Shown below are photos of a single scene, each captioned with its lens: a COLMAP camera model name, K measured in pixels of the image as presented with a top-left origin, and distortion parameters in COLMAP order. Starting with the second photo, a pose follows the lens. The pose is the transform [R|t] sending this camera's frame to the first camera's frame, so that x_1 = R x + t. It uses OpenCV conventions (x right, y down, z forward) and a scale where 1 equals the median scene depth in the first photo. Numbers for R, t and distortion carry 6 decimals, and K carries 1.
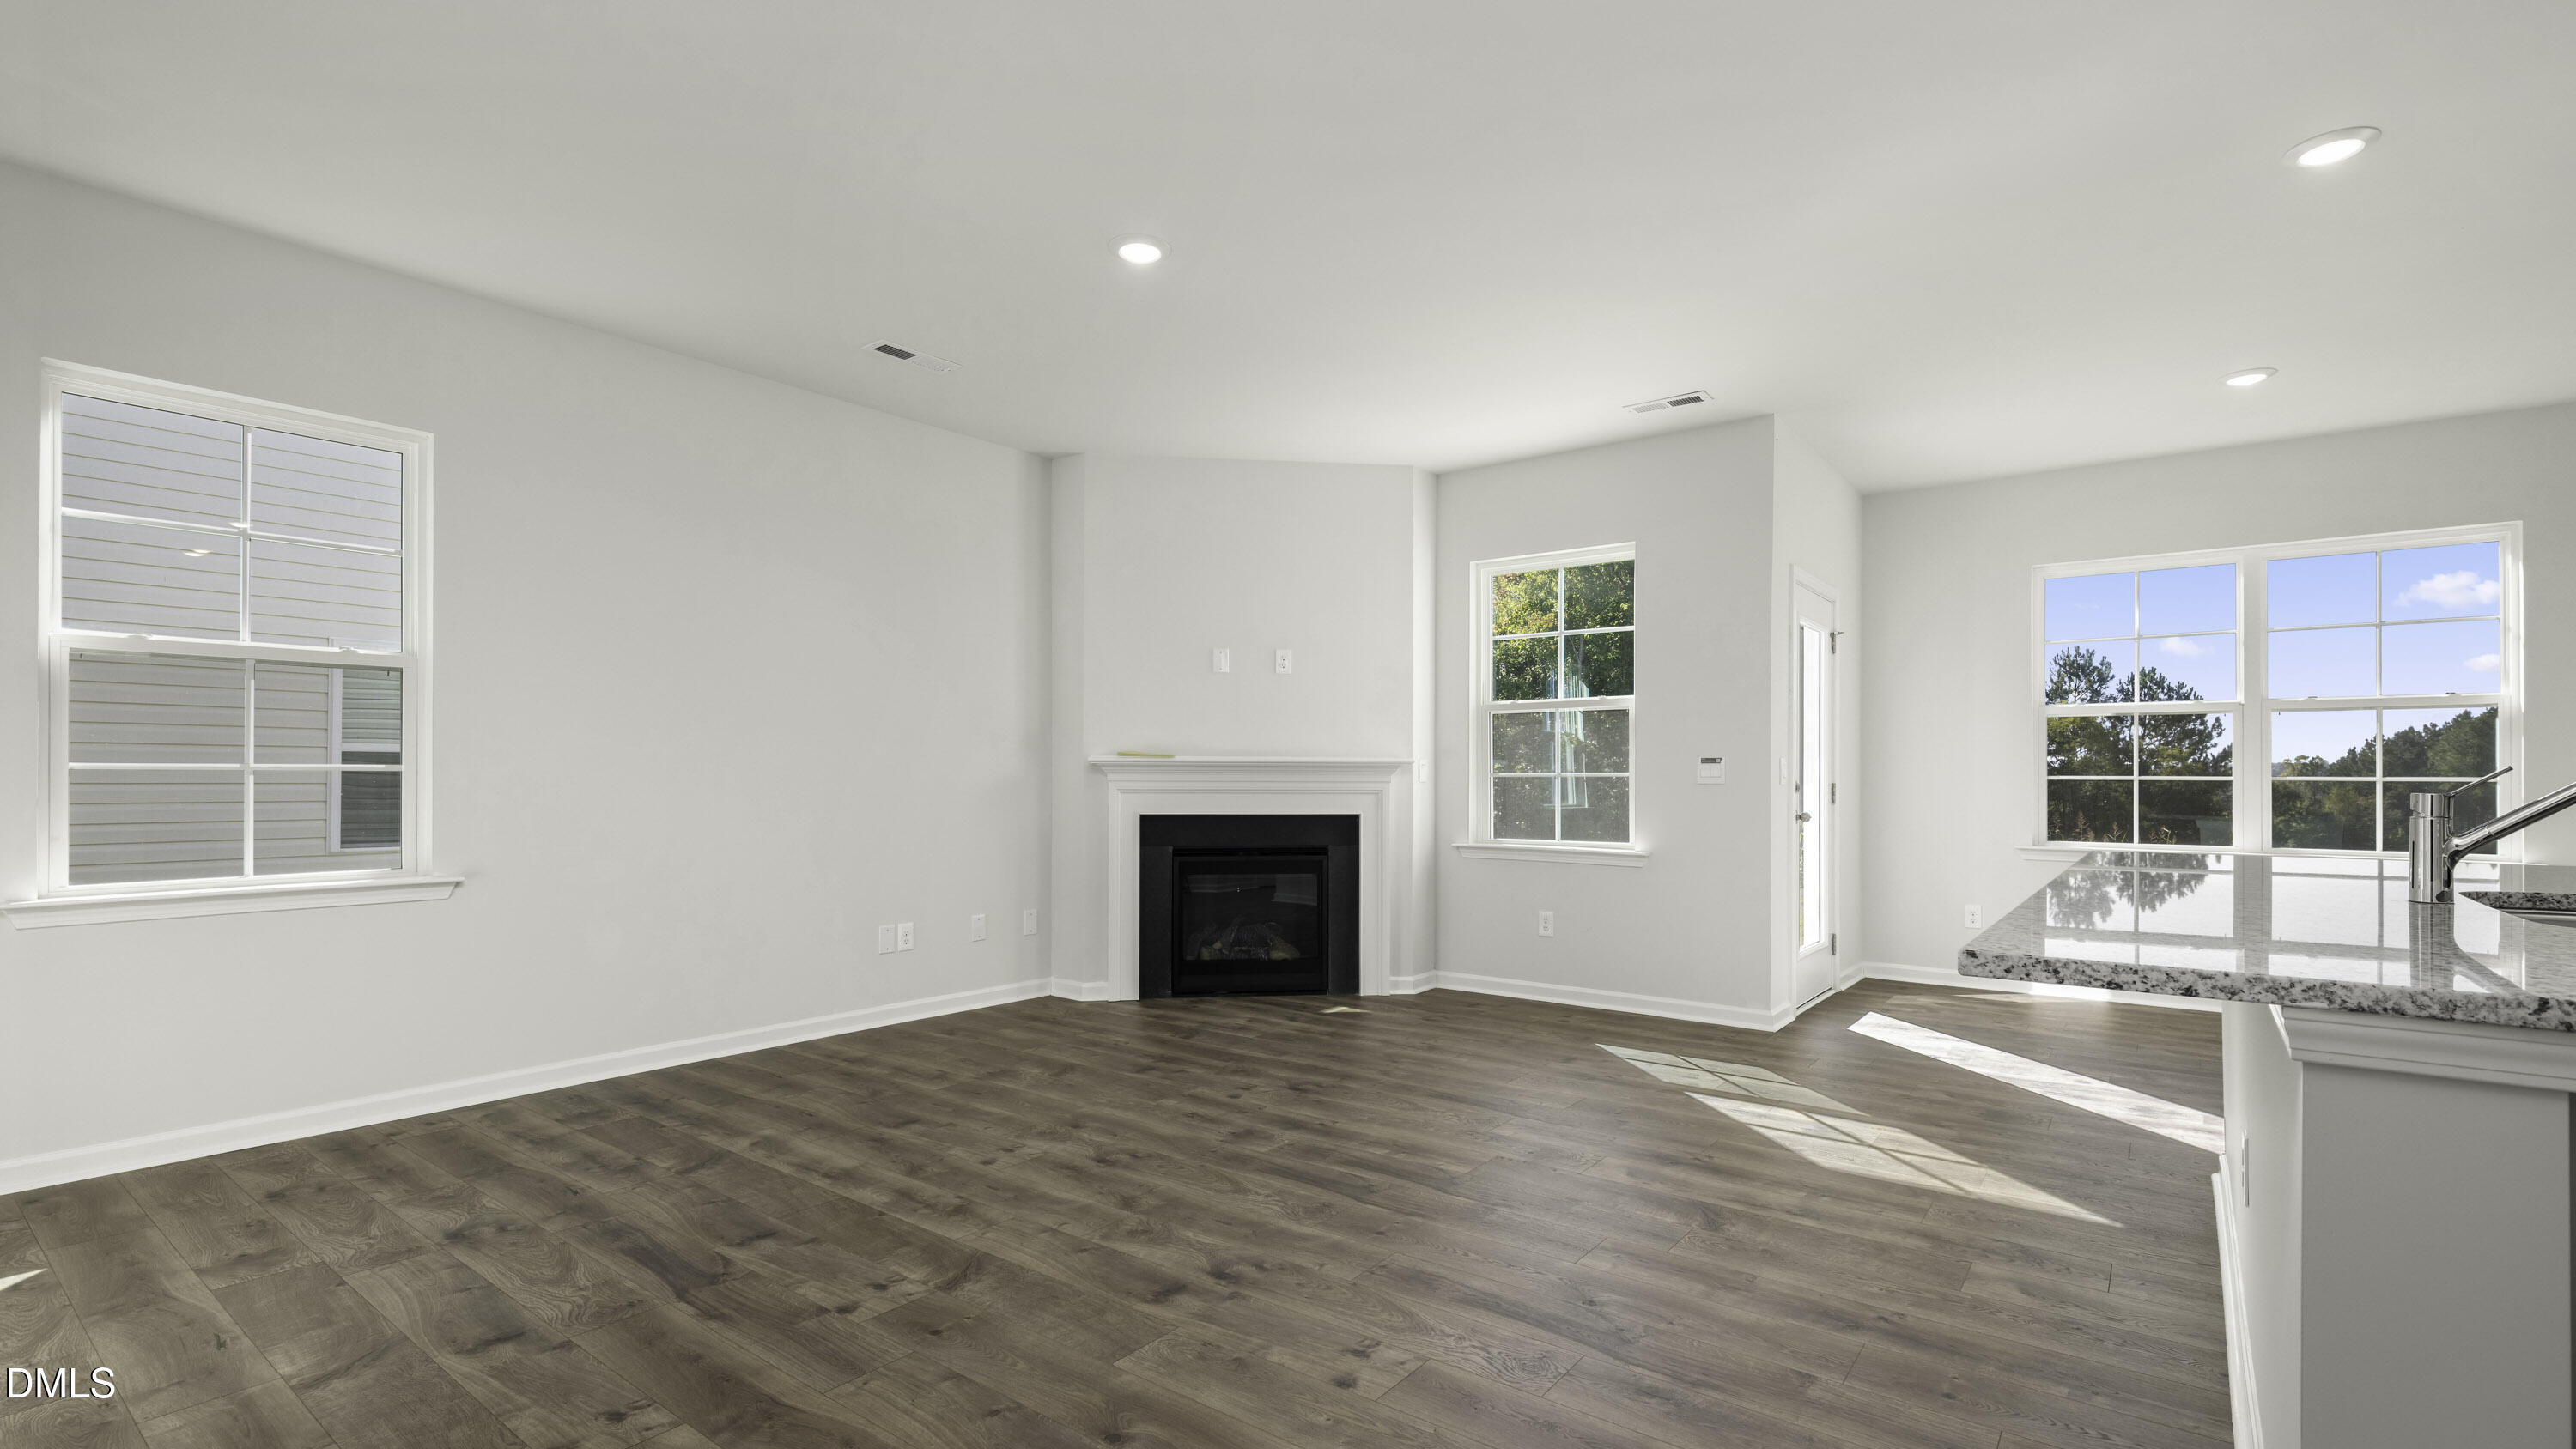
lens RADIAL K [[1137.9, 0, 1292.3], [0, 1137.9, 761.8], [0, 0, 1]] dist [0.001527, -0.000160]
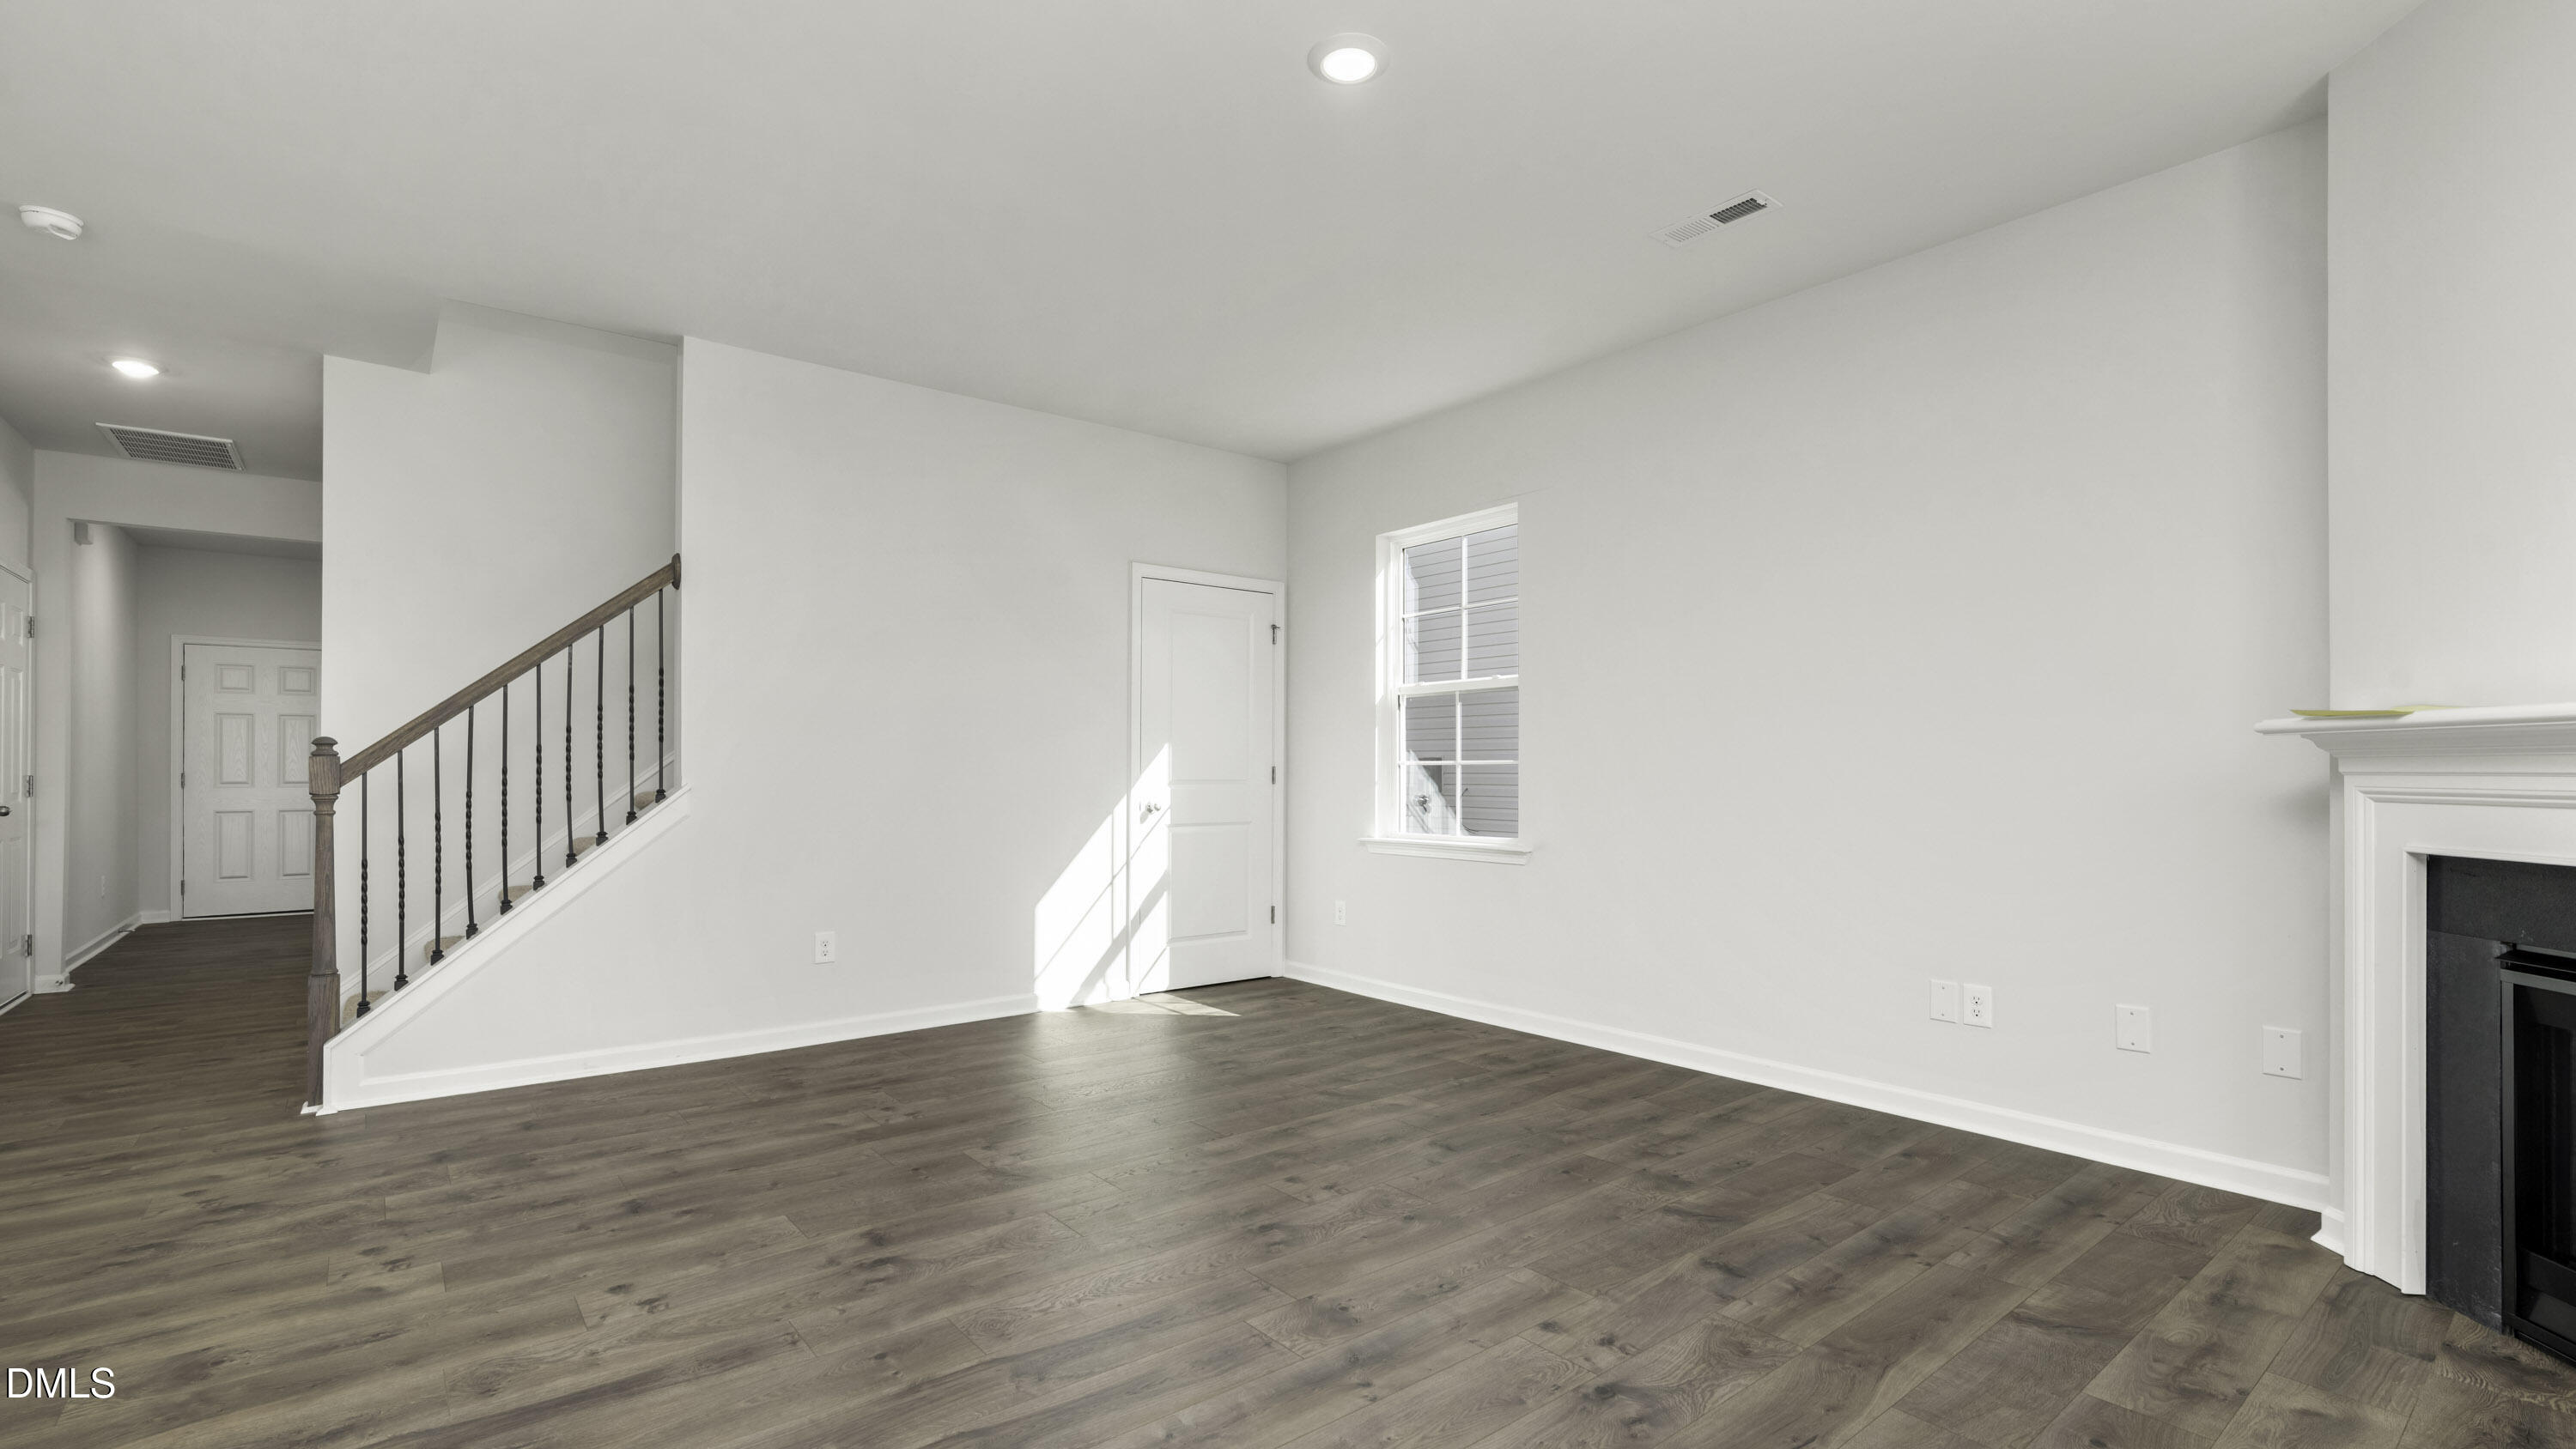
lens RADIAL K [[1137.9, 0, 1292.3], [0, 1137.9, 761.8], [0, 0, 1]] dist [0.001527, -0.000160]
pose [[-0.224597, -0.009423, -0.974406, 0.555706], [0.014485, 0.999810, -0.013008, 0.018979], [0.974344, -0.017036, -0.224418, 1.049004]]
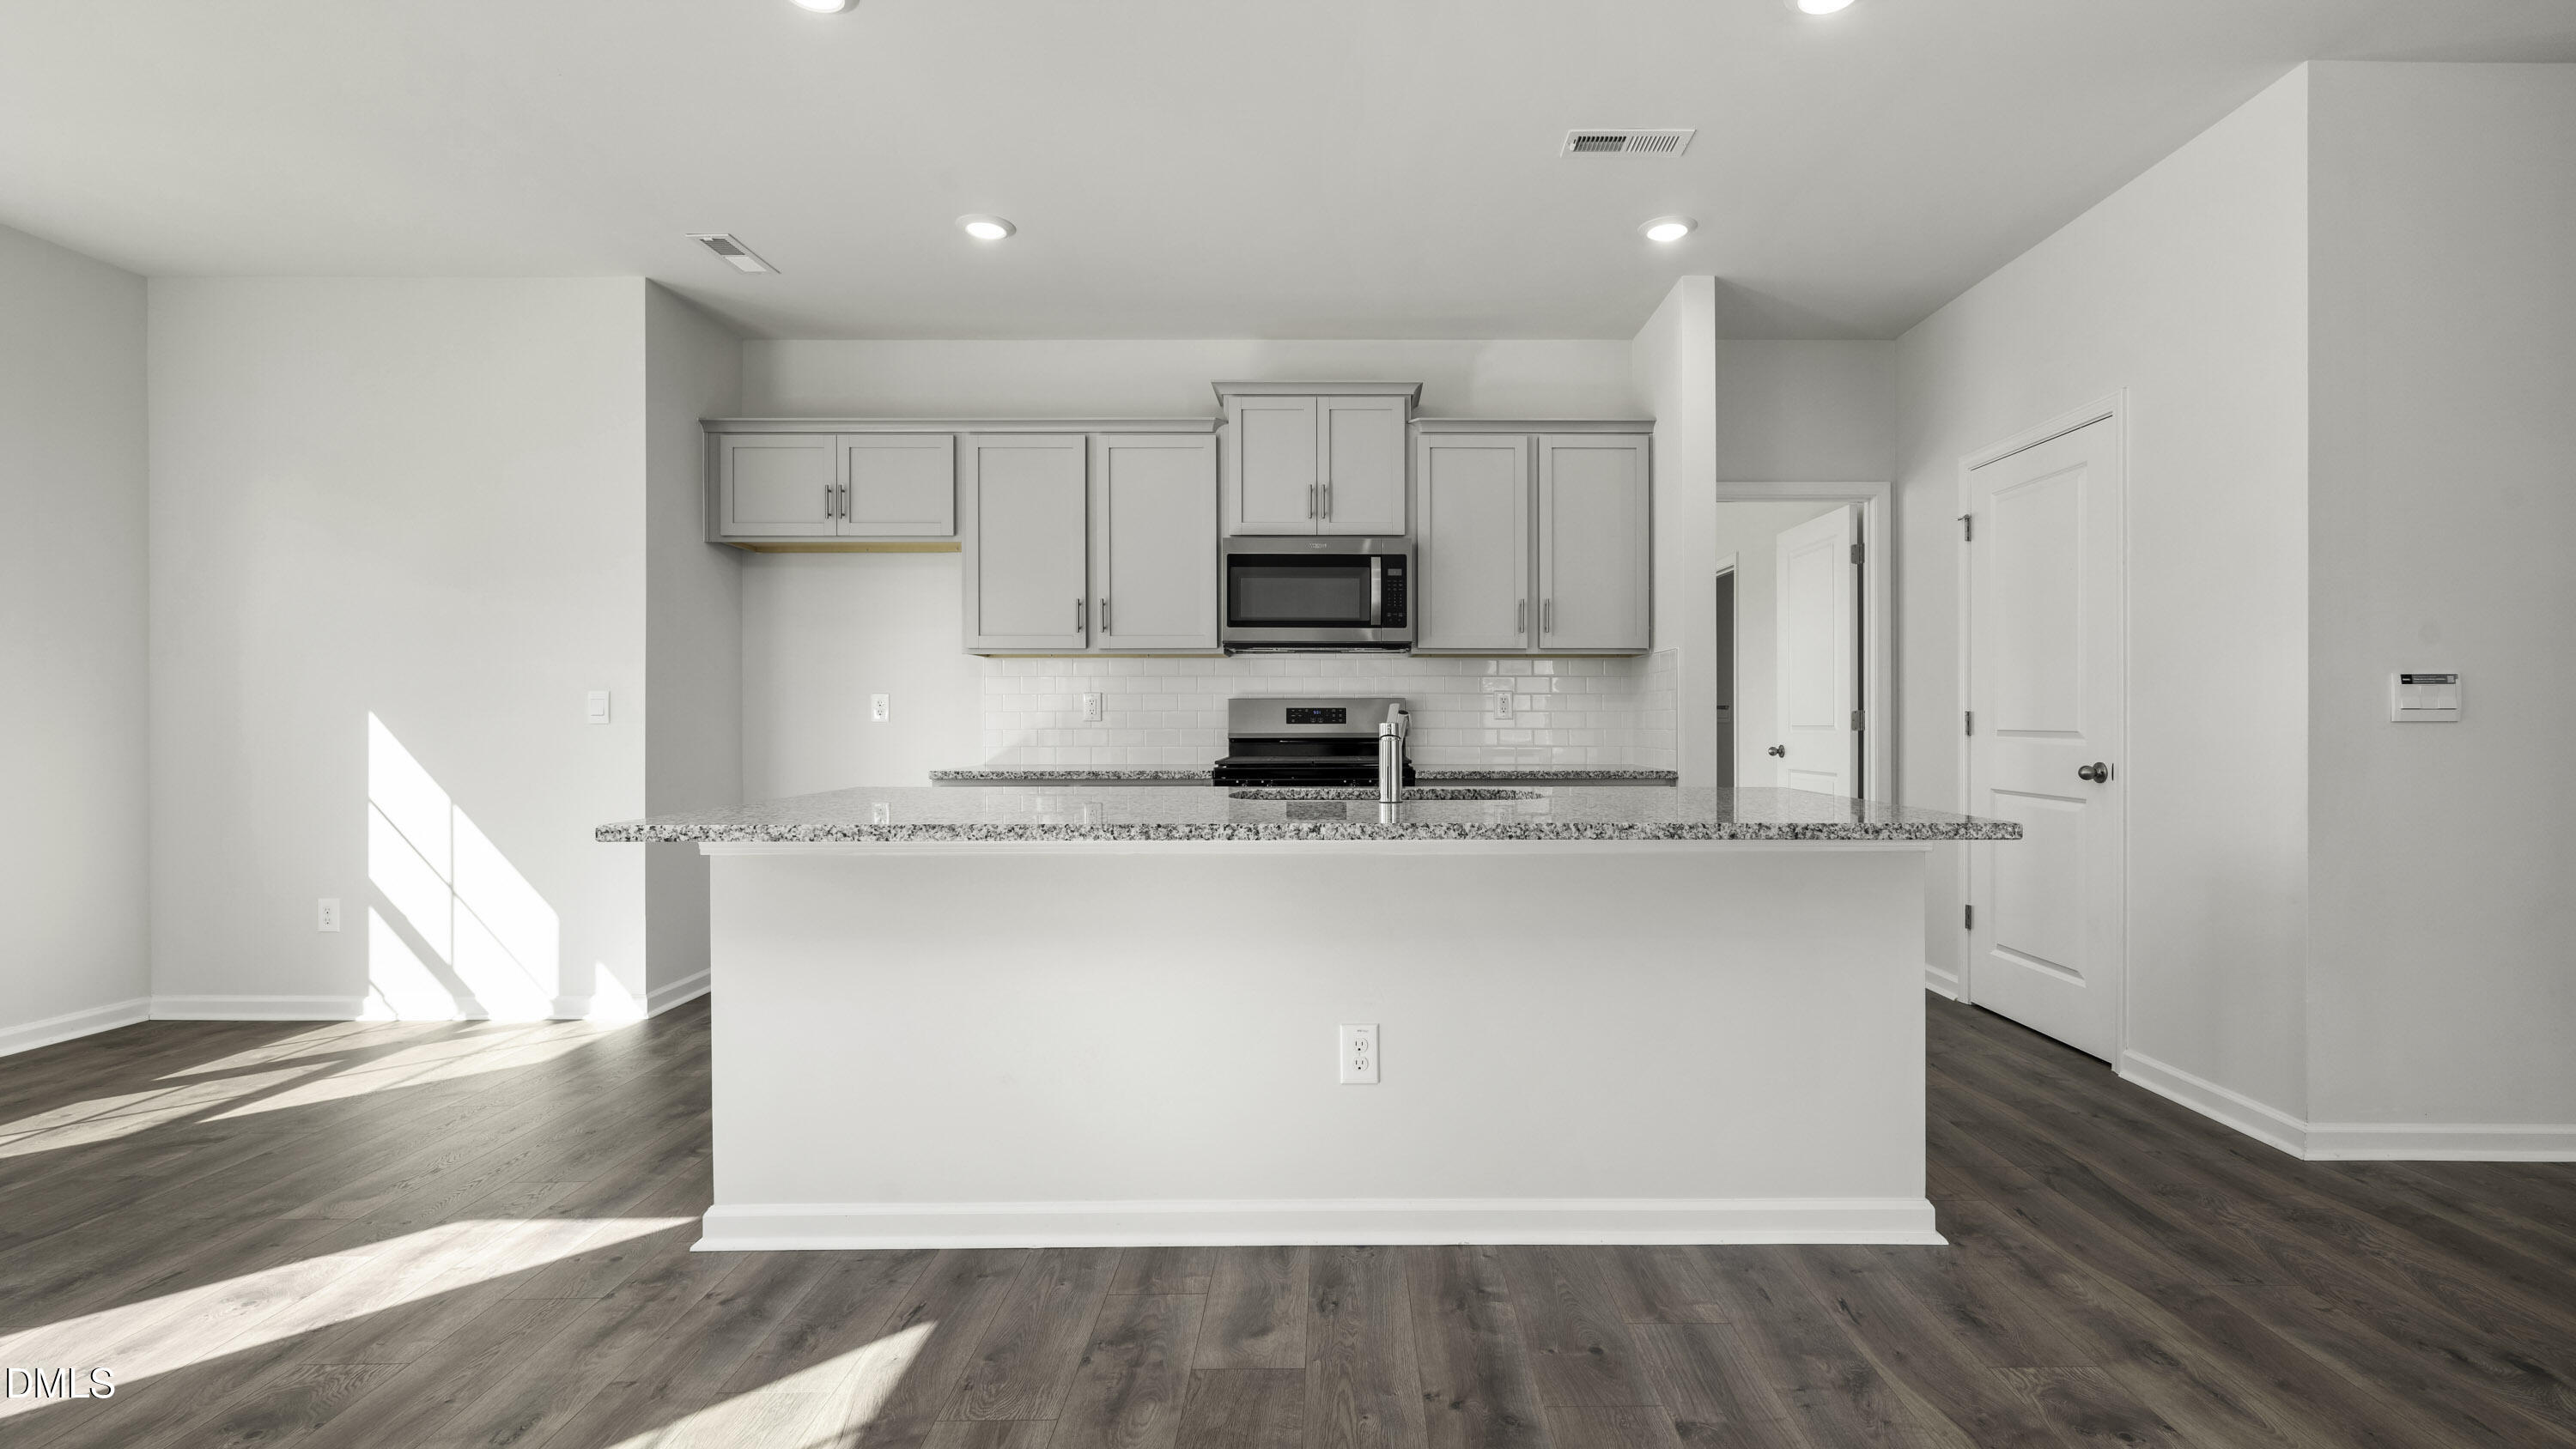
lens RADIAL K [[1157.4, 0, 1335.0], [0, 1157.4, 720.9], [0, 0, 1]] dist [0.001913, -0.000247]
pose [[-0.614979, -0.006955, 0.788513, -0.030238], [-0.014112, 0.999898, -0.002186, 0.015148], [-0.788417, -0.012472, -0.615014, 0.947726]]
